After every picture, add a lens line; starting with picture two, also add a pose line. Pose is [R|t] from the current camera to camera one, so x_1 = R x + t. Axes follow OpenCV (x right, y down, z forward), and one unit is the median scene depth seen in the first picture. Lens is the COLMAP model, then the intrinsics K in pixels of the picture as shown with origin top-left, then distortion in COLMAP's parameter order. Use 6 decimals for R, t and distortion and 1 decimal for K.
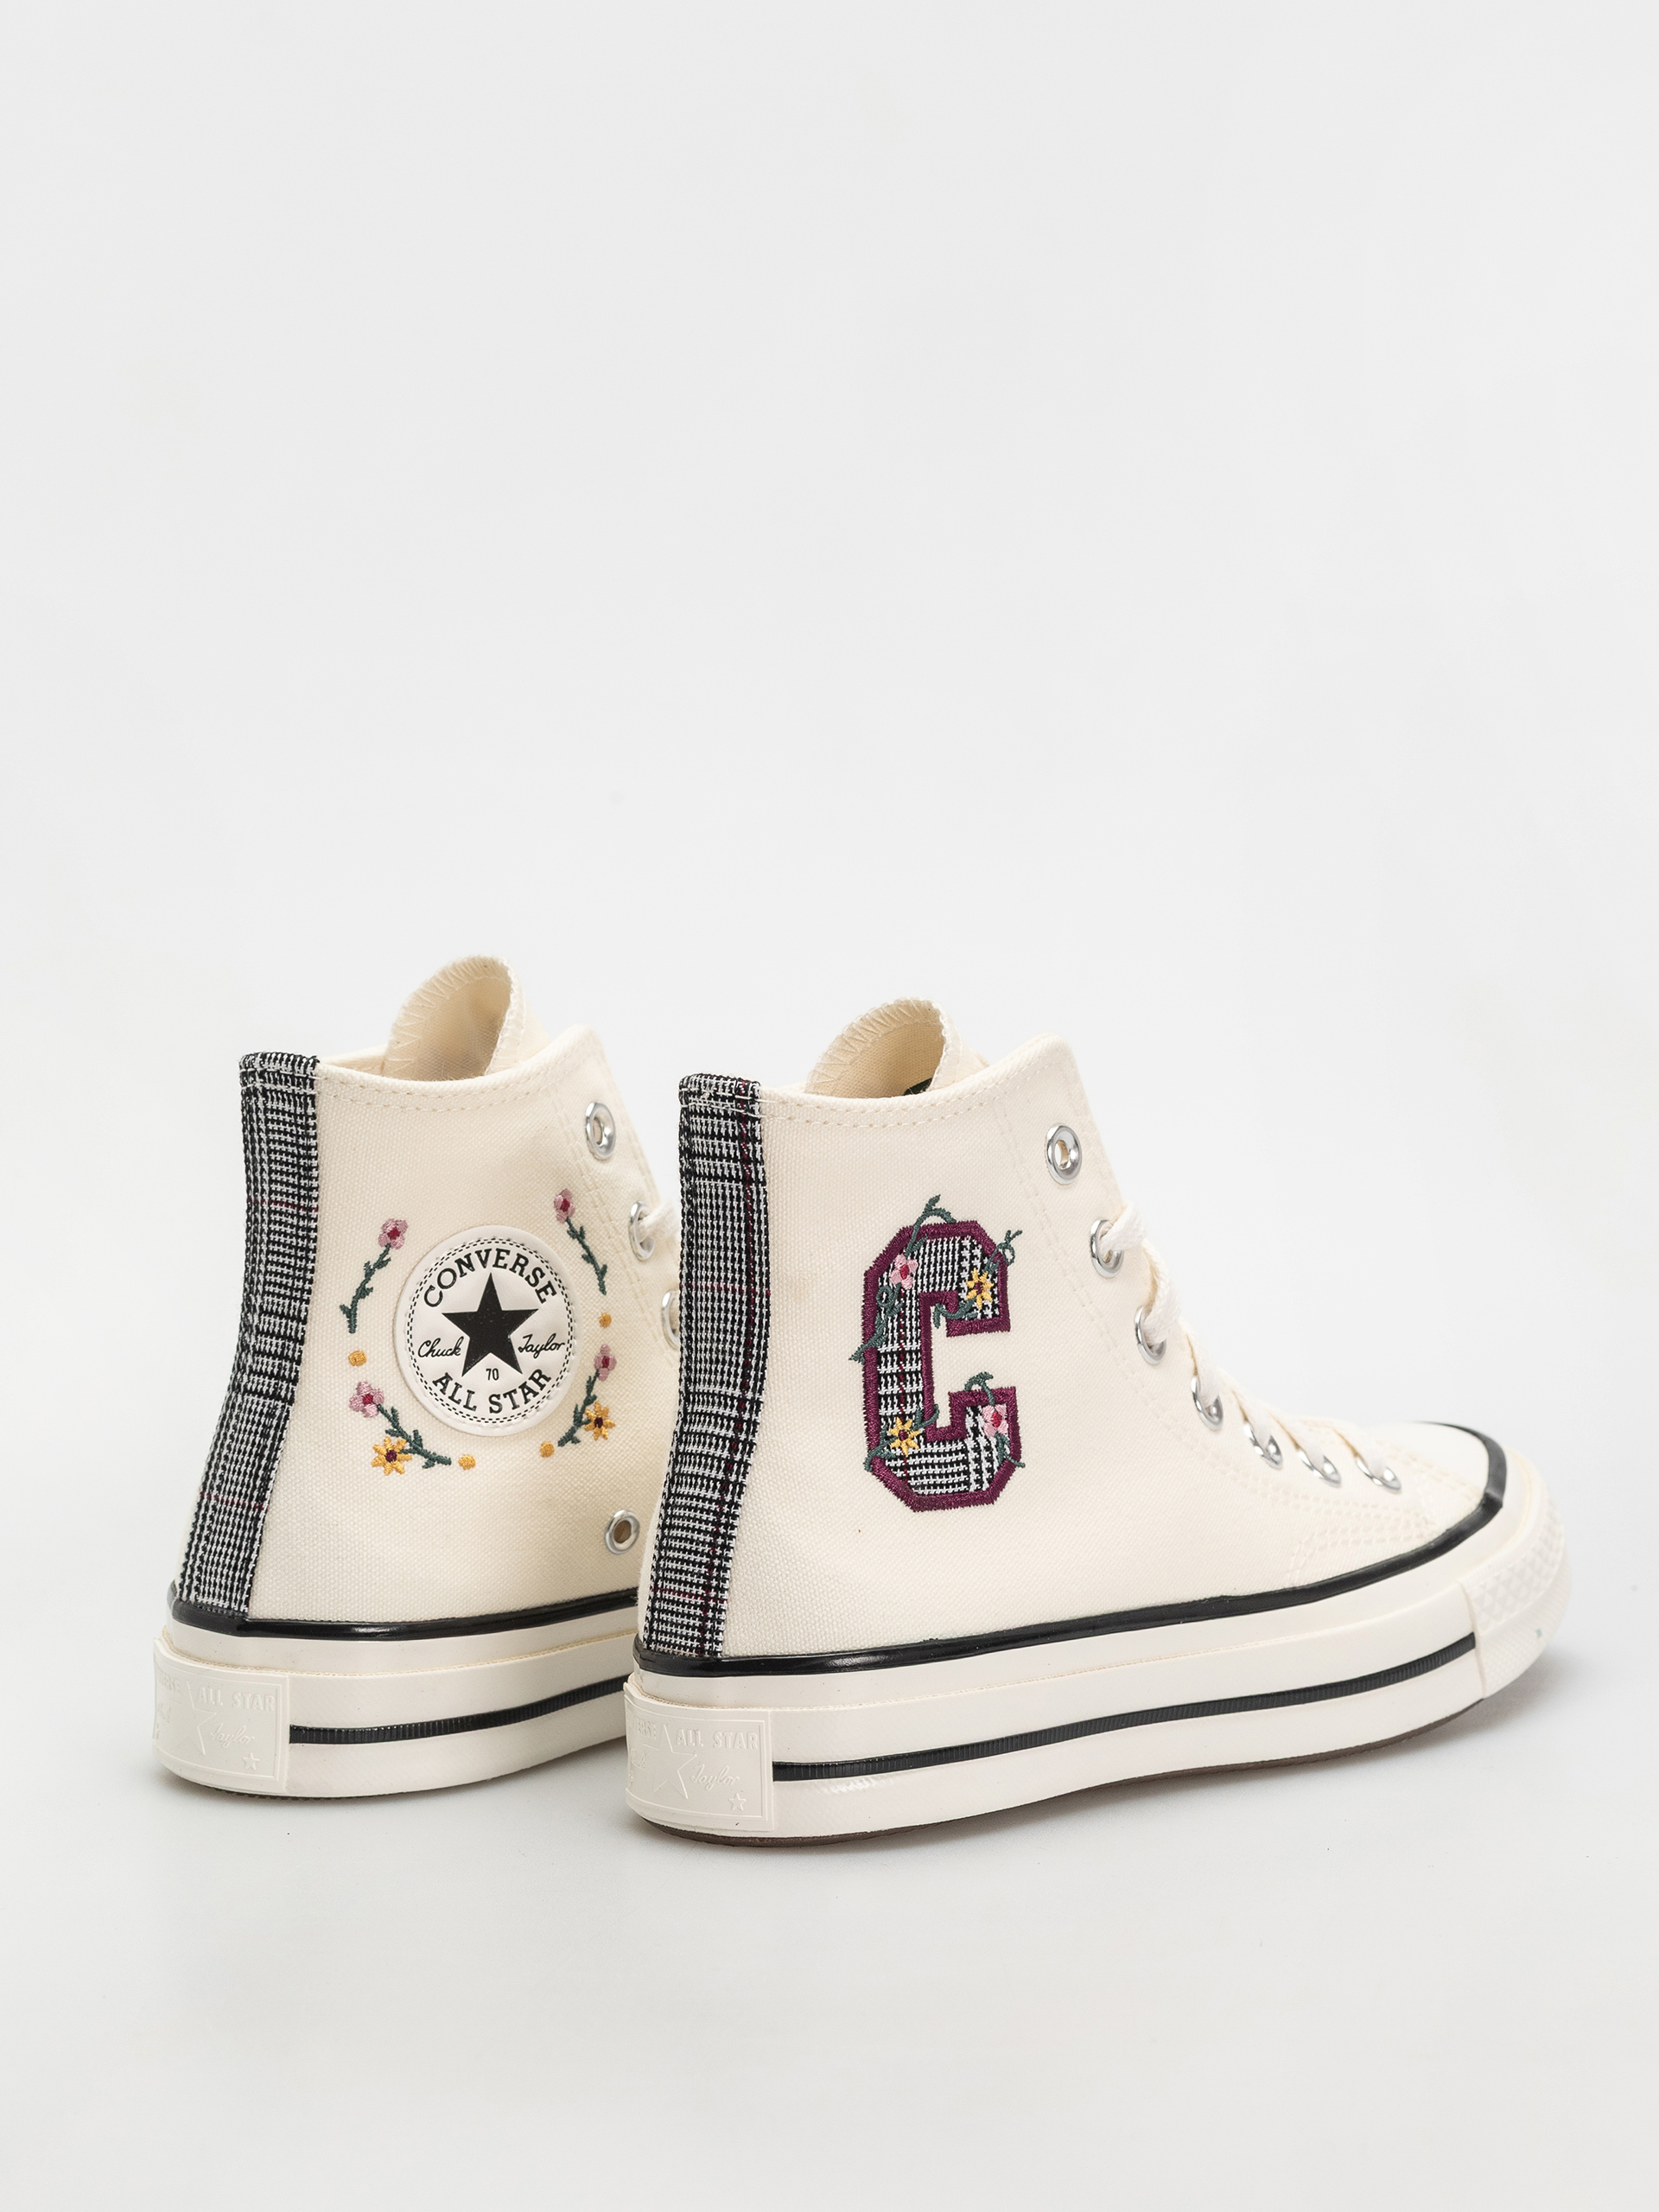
lens RADIAL K [[6941.9, 0, 833.5], [0, 6941.9, 1117.2], [0, 0, 1]] dist [0.042594, 0.000000]
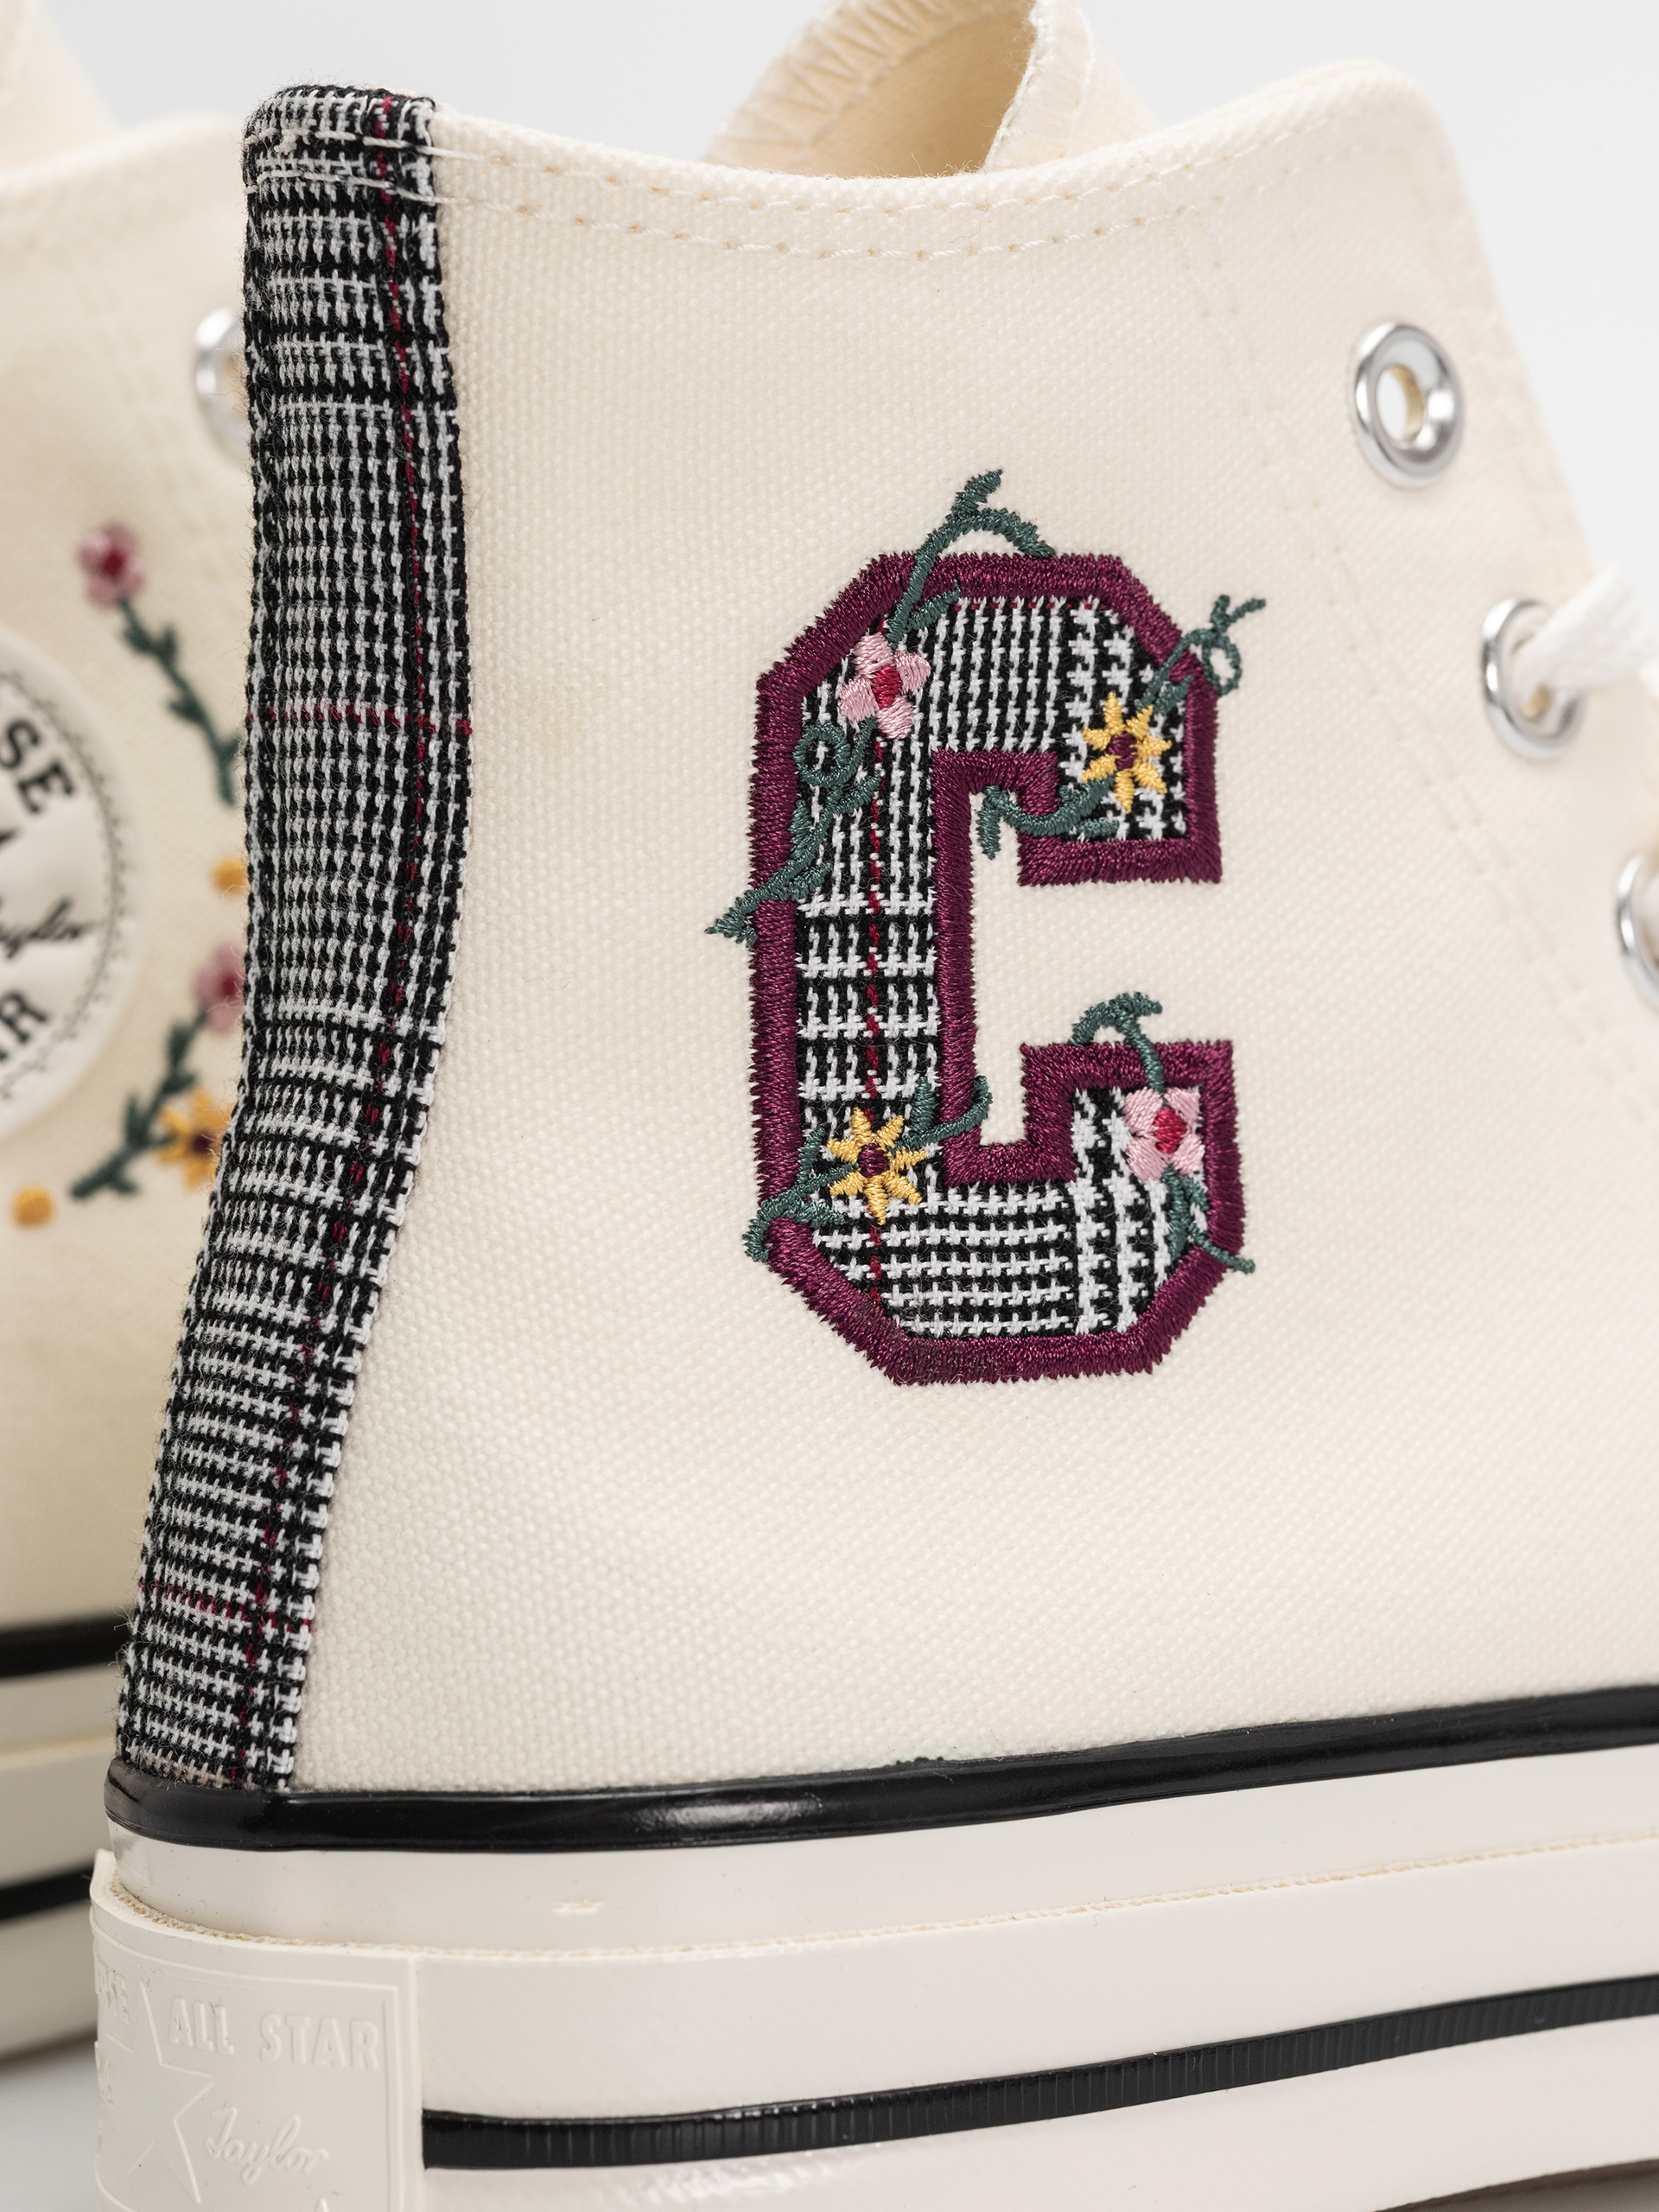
lens RADIAL K [[6941.9, 0, 848.3], [0, 6941.9, 974.8], [0, 0, 1]] dist [0.042594, 0.000000]
pose [[0.988396, 0.019051, -0.150702, 0.059447], [-0.022578, 0.999509, -0.021731, 0.043307], [0.150214, 0.024881, 0.988340, 0.647429]]
